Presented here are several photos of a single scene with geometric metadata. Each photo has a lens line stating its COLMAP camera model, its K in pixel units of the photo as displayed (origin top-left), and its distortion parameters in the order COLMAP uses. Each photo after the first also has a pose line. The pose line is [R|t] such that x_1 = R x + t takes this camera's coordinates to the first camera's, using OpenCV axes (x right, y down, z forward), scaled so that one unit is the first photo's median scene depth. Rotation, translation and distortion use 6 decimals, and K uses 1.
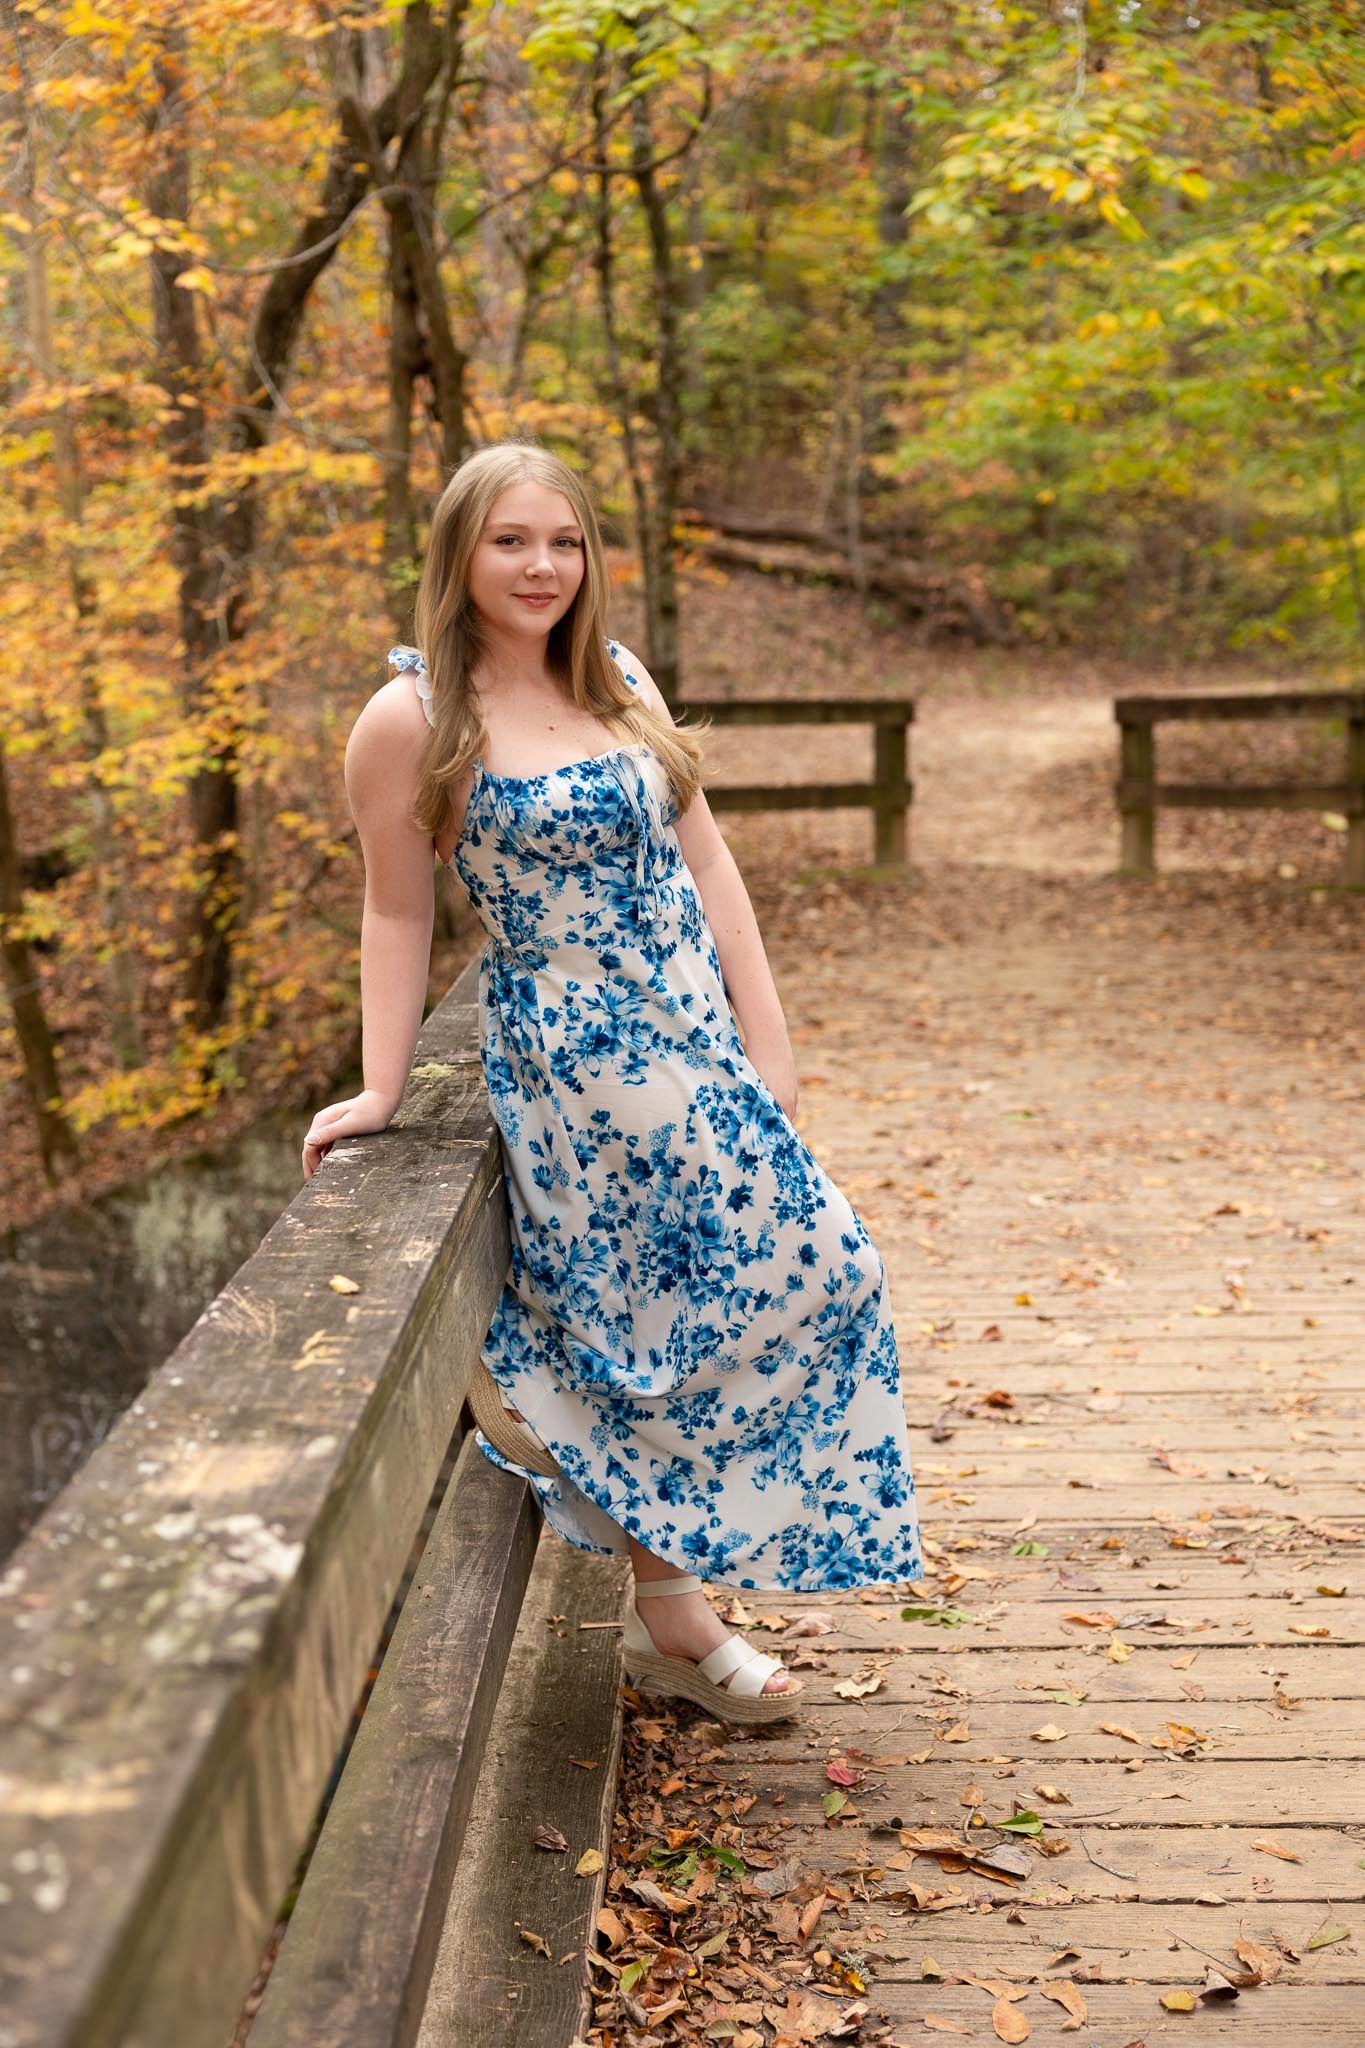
lens RADIAL K [[2899.3, 0, 682.5], [0, 2899.3, 1025.6], [0, 0, 1]] dist [0.019198, 0.000000]
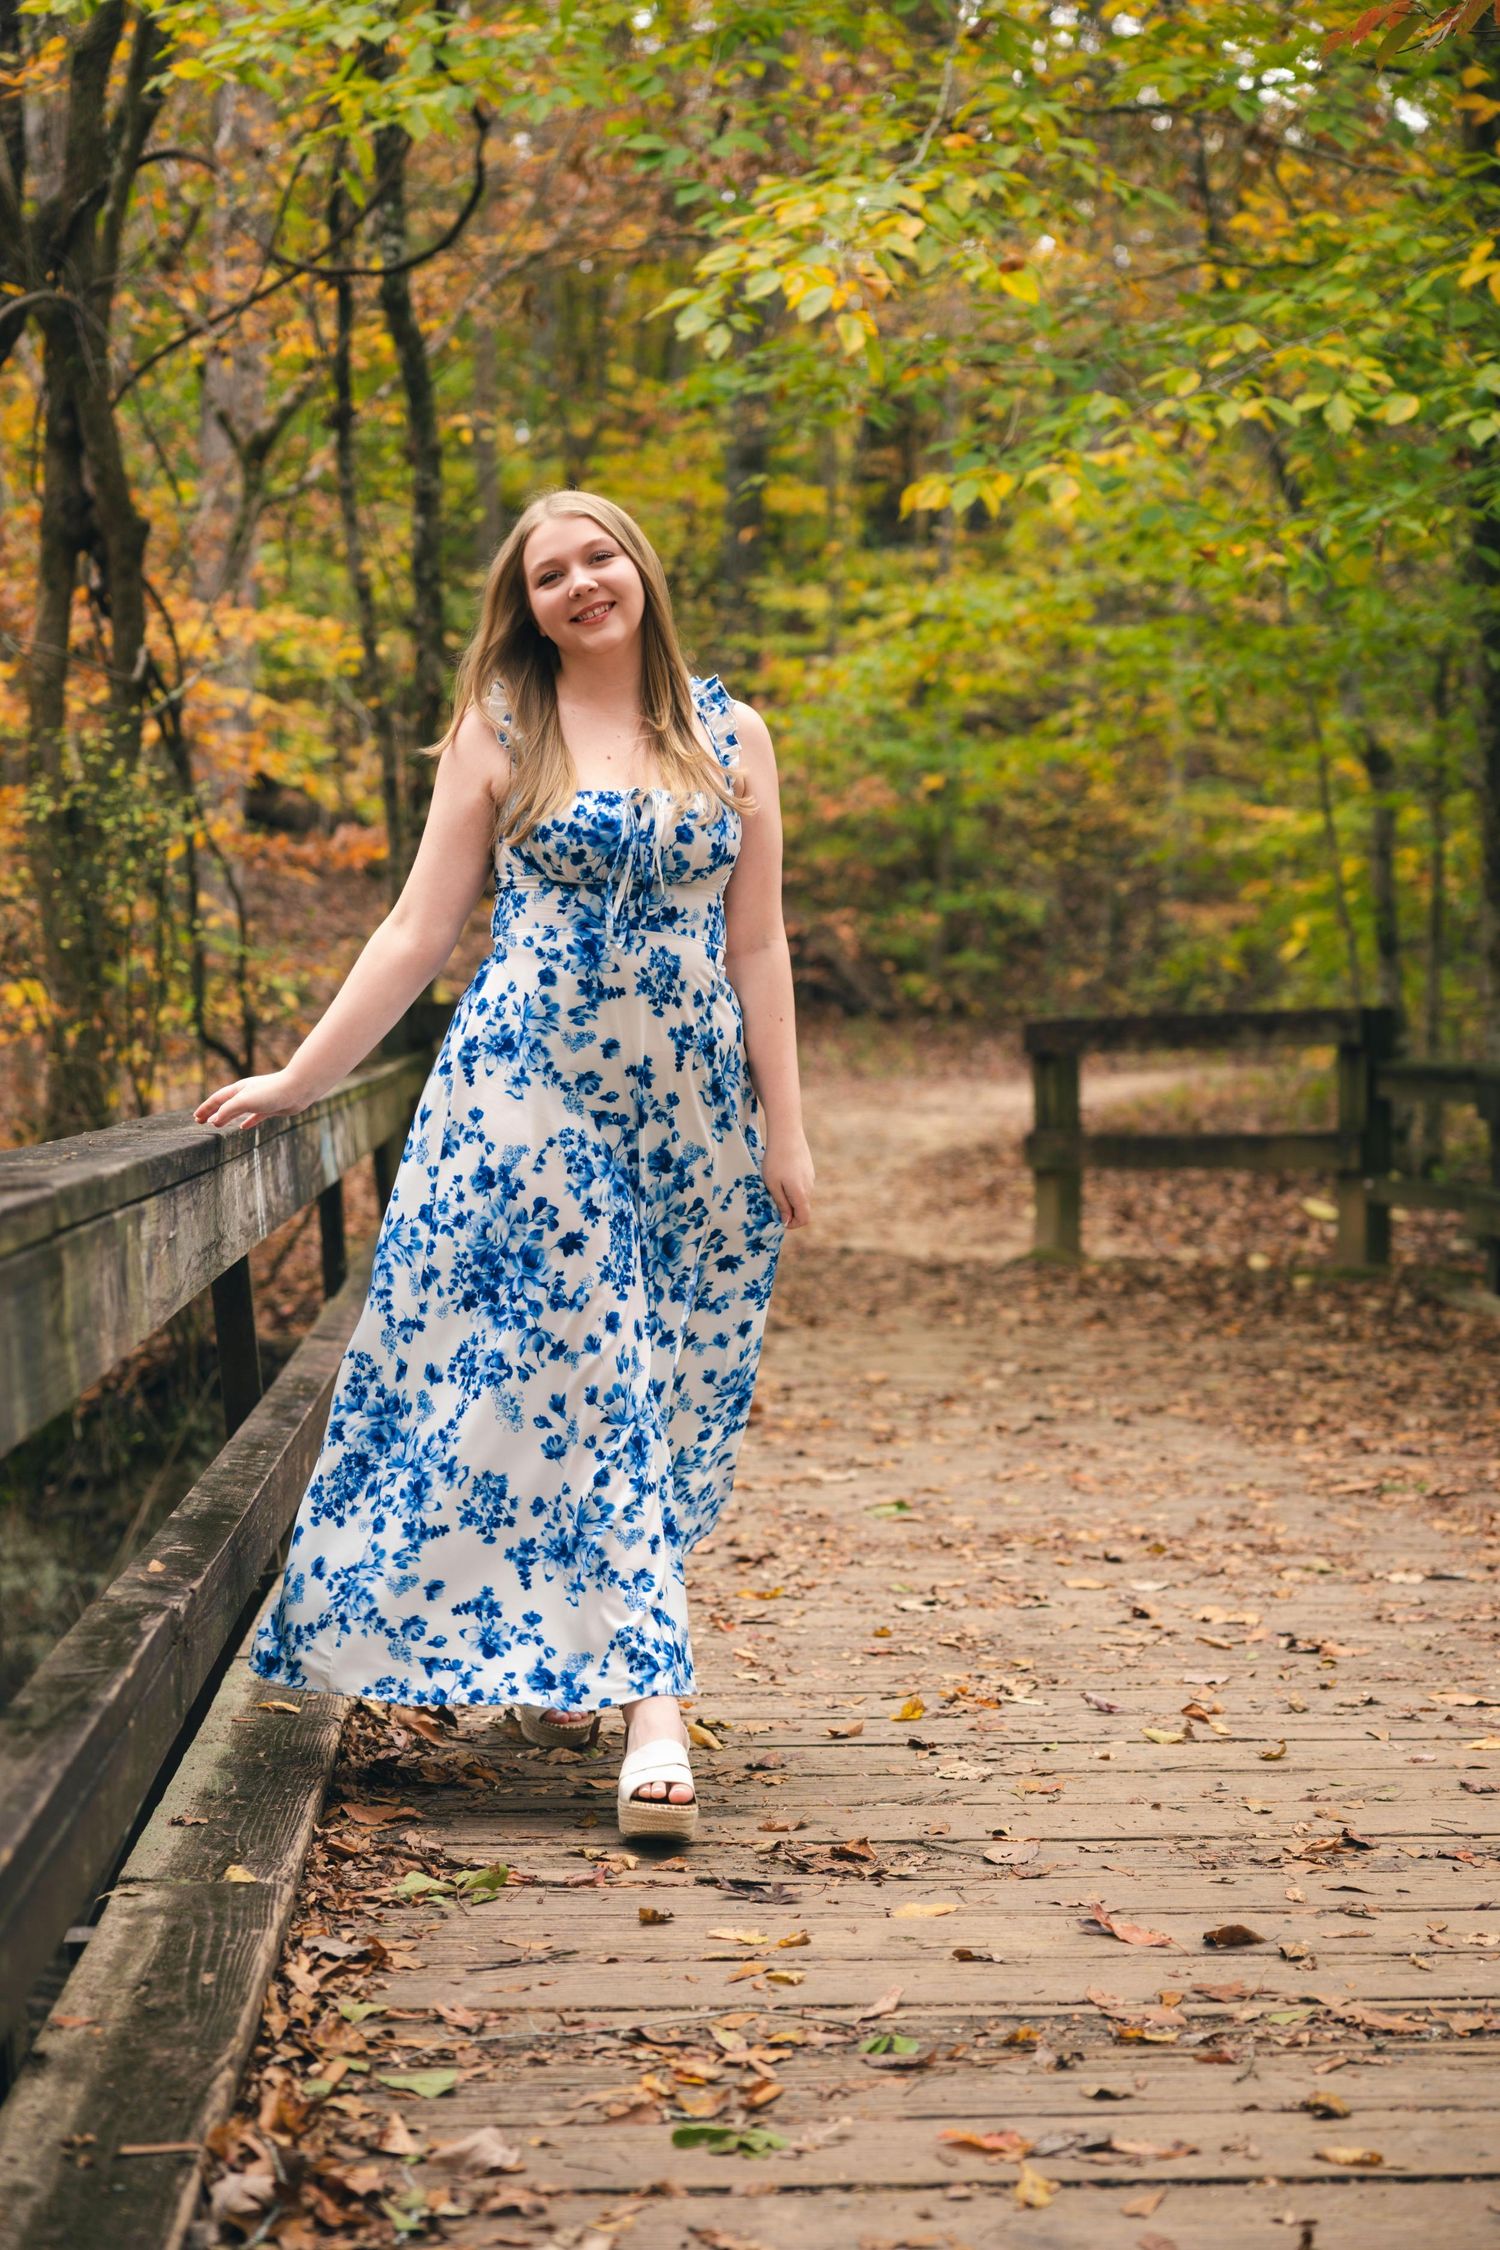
lens RADIAL K [[3717.2, 0, 749.0], [0, 3717.2, 1124.6], [0, 0, 1]] dist [0.043703, 0.000000]
pose [[0.997246, 0.016524, 0.072306, 0.020875], [-0.007663, 0.992605, -0.121151, 0.057612], [-0.073774, 0.120263, 0.989997, 0.139240]]
